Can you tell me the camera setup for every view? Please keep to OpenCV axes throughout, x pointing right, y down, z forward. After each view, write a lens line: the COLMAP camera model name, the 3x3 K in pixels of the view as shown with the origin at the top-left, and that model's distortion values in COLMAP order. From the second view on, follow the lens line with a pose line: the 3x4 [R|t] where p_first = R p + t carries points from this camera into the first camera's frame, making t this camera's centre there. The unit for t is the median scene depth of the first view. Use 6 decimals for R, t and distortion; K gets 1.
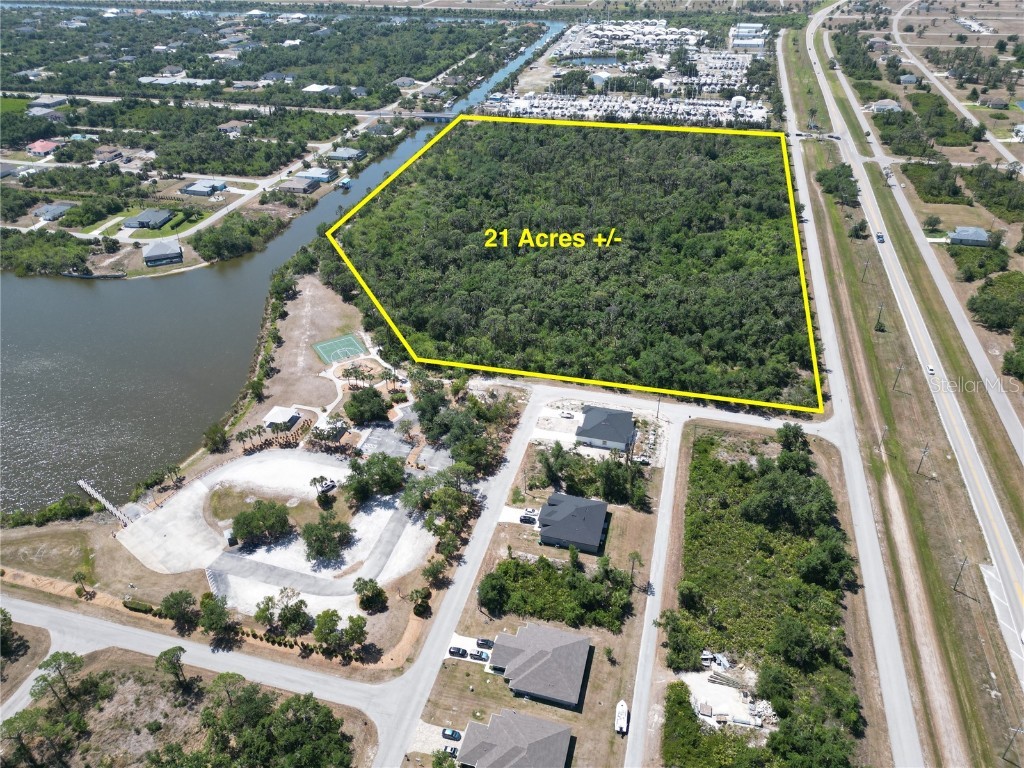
lens RADIAL K [[710.0, 0, 509.4], [0, 710.0, 388.6], [0, 0, 1]] dist [0.068172, -0.059663]
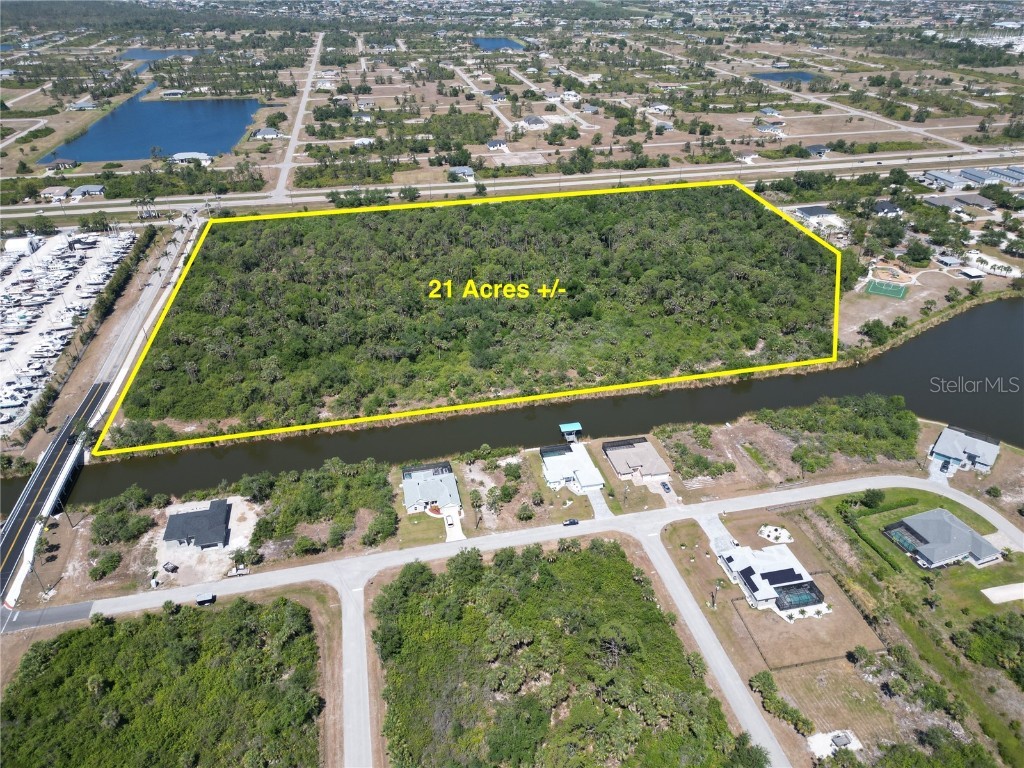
lens RADIAL K [[710.0, 0, 509.4], [0, 710.0, 388.6], [0, 0, 1]] dist [0.068172, -0.059663]
pose [[-0.448009, -0.452359, 0.771142, -0.791288], [0.511595, 0.577650, 0.636075, -0.871510], [-0.733184, 0.679479, -0.027368, 1.302232]]
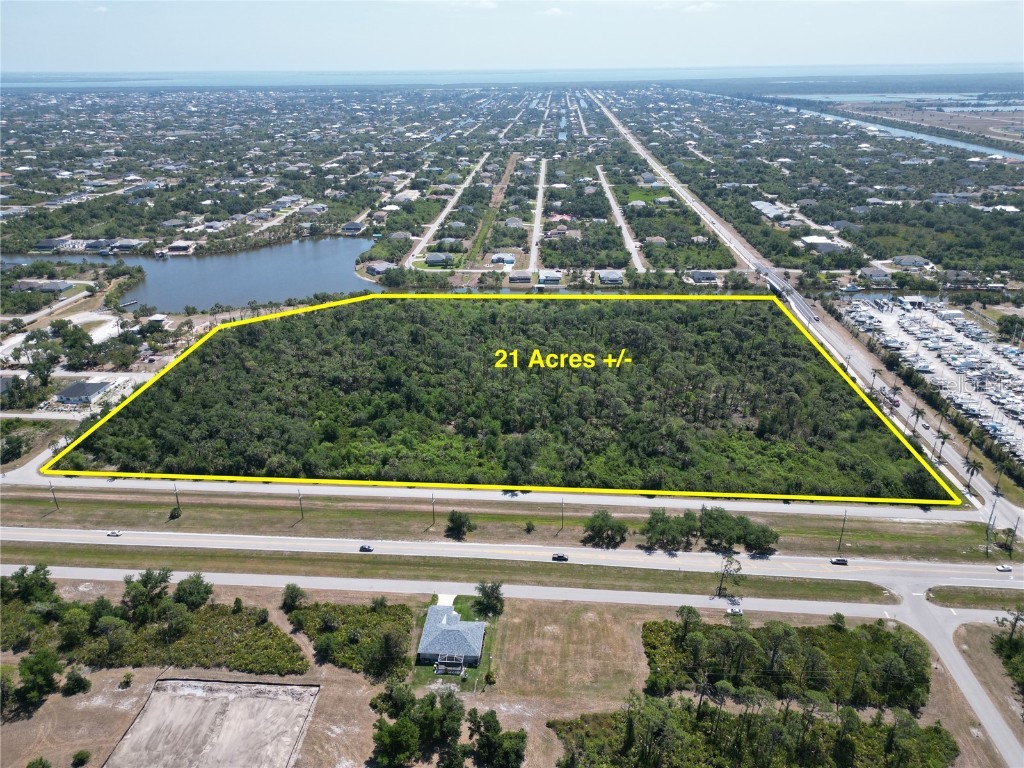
lens RADIAL K [[714.1, 0, 509.2], [0, 714.1, 383.5], [0, 0, 1]] dist [0.067852, -0.063217]
pose [[0.187778, 0.409111, -0.892955, 1.076894], [-0.543972, 0.800286, 0.252263, -0.538961], [0.817822, 0.438373, 0.372821, 0.758286]]
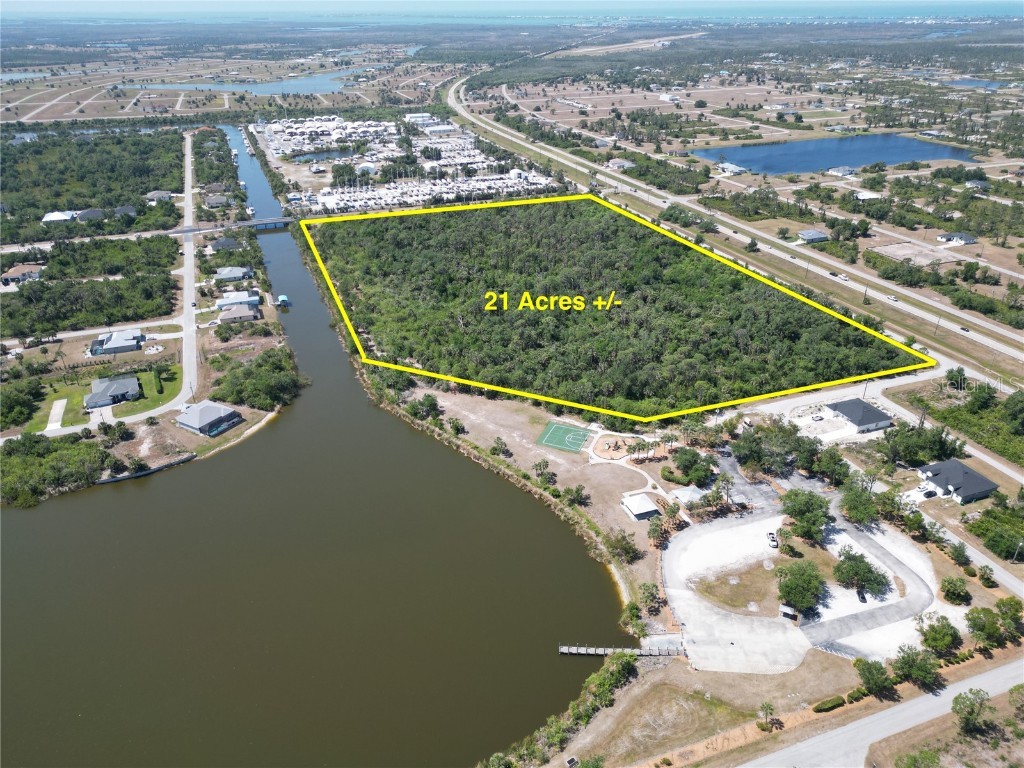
lens RADIAL K [[714.1, 0, 509.2], [0, 714.1, 383.5], [0, 0, 1]] dist [0.067852, -0.063217]
pose [[0.814179, -0.263468, 0.517394, -0.616844], [0.323523, 0.945822, -0.027468, -0.097405], [-0.482125, 0.189753, 0.855306, 0.164866]]
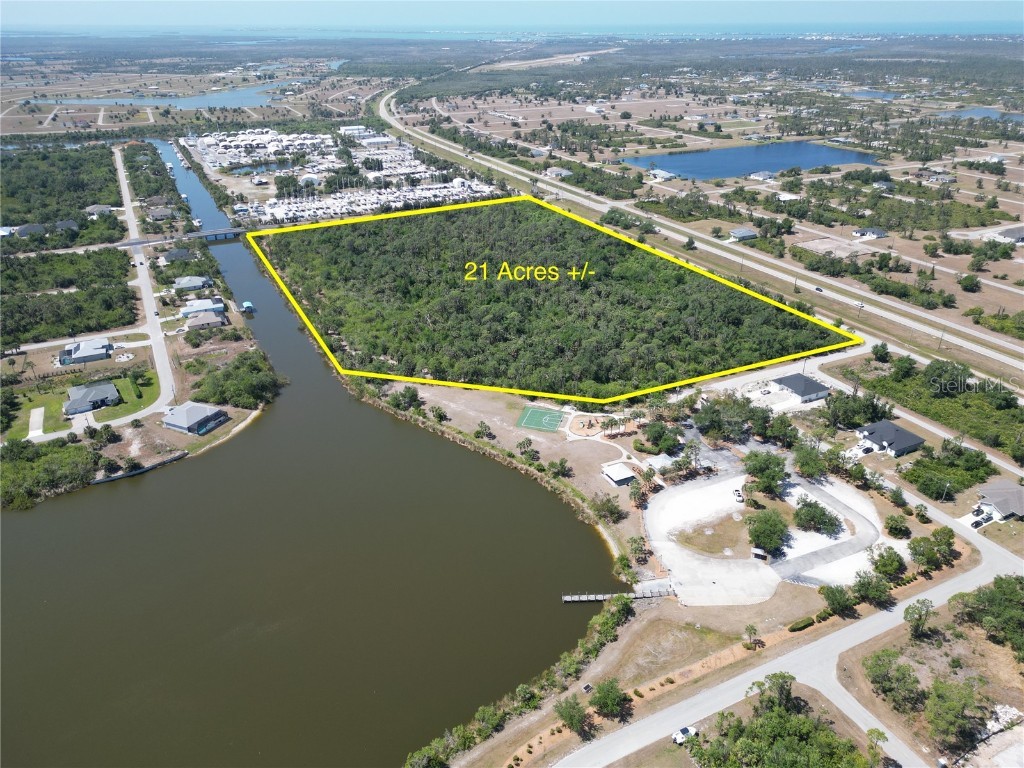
lens RADIAL K [[714.1, 0, 509.2], [0, 714.1, 383.5], [0, 0, 1]] dist [0.067852, -0.063217]
pose [[0.750568, -0.288158, 0.594654, -0.691827], [0.365974, 0.930560, -0.010998, -0.087705], [-0.550192, 0.225882, 0.803906, 0.152201]]
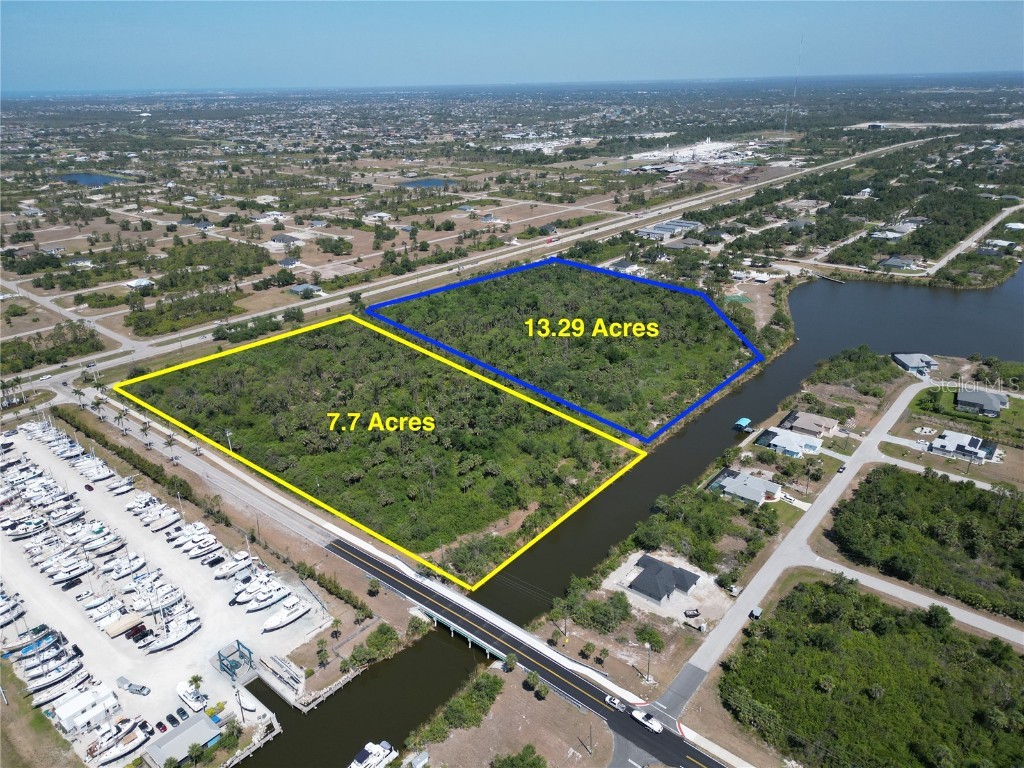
lens RADIAL K [[714.1, 0, 509.2], [0, 714.1, 383.5], [0, 0, 1]] dist [0.067852, -0.063217]
pose [[-0.902326, -0.141217, 0.407267, -0.385596], [0.265721, 0.561719, 0.783495, -1.178229], [-0.339413, 0.815187, -0.469329, 1.746811]]
